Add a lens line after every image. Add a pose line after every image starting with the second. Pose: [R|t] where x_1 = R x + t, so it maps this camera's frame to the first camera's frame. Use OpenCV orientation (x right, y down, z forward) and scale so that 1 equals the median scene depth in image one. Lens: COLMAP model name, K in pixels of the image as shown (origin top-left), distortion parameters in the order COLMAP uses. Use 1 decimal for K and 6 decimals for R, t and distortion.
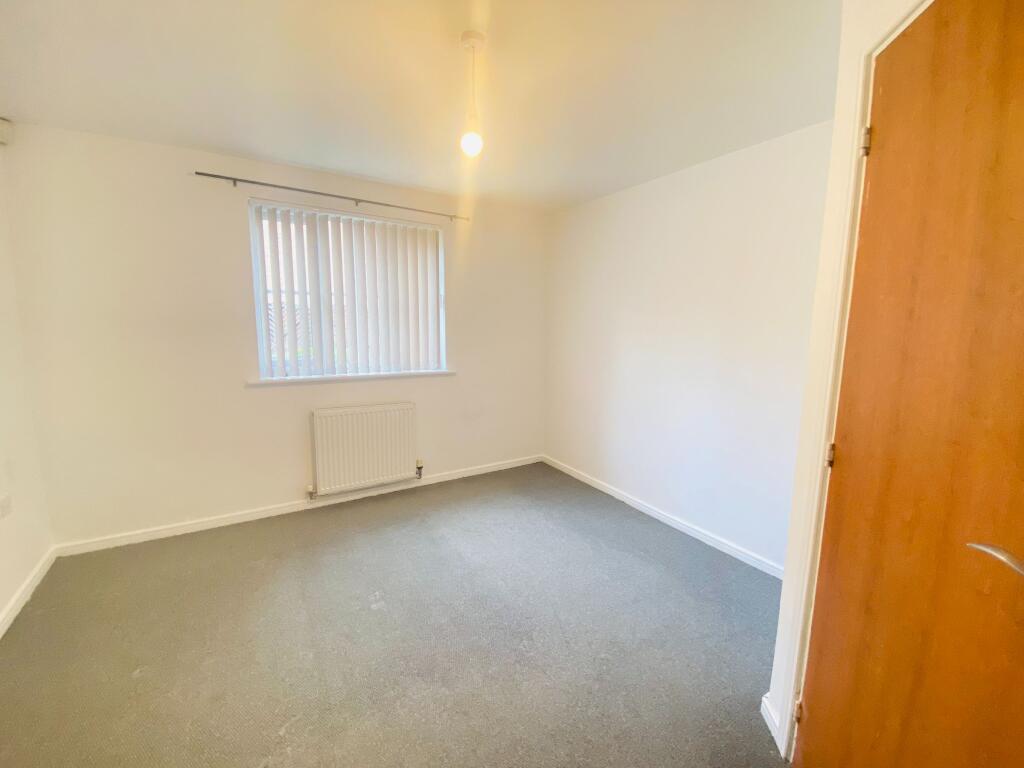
lens RADIAL K [[414.5, 0, 509.7], [0, 414.5, 380.3], [0, 0, 1]] dist [0.001785, -0.014130]
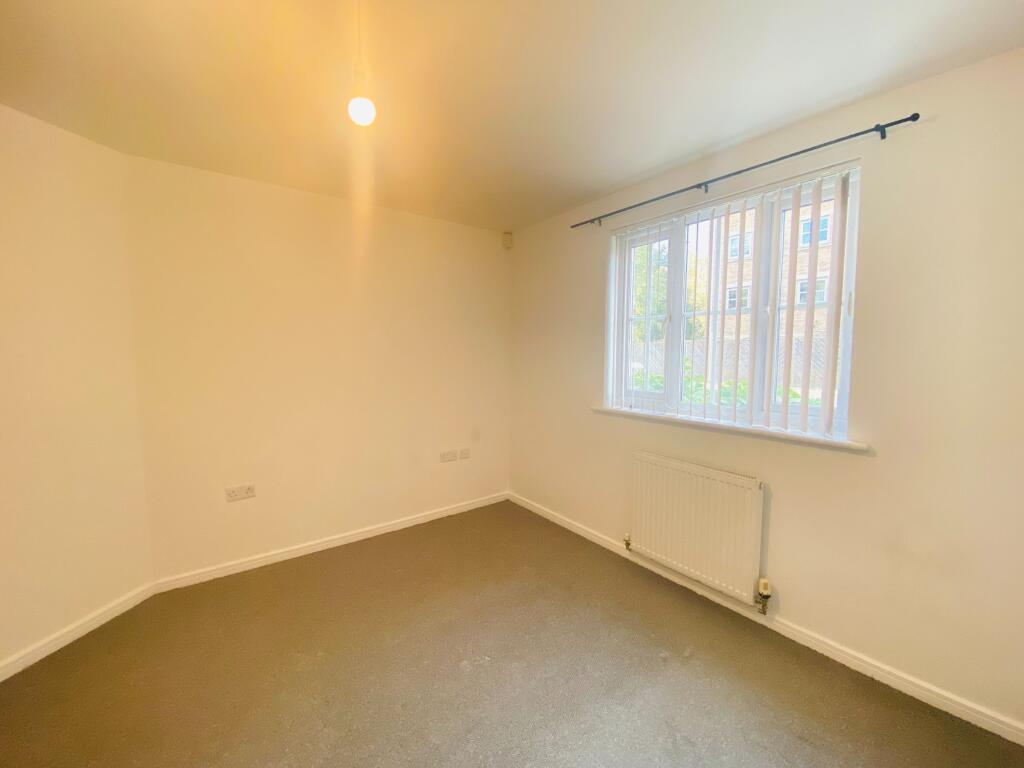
lens RADIAL K [[414.5, 0, 509.7], [0, 414.5, 380.3], [0, 0, 1]] dist [0.001785, -0.014130]
pose [[0.072575, 0.049919, -0.996113, 0.360338], [-0.145942, 0.988528, 0.038906, -0.065516], [0.986627, 0.142552, 0.079027, 0.629239]]
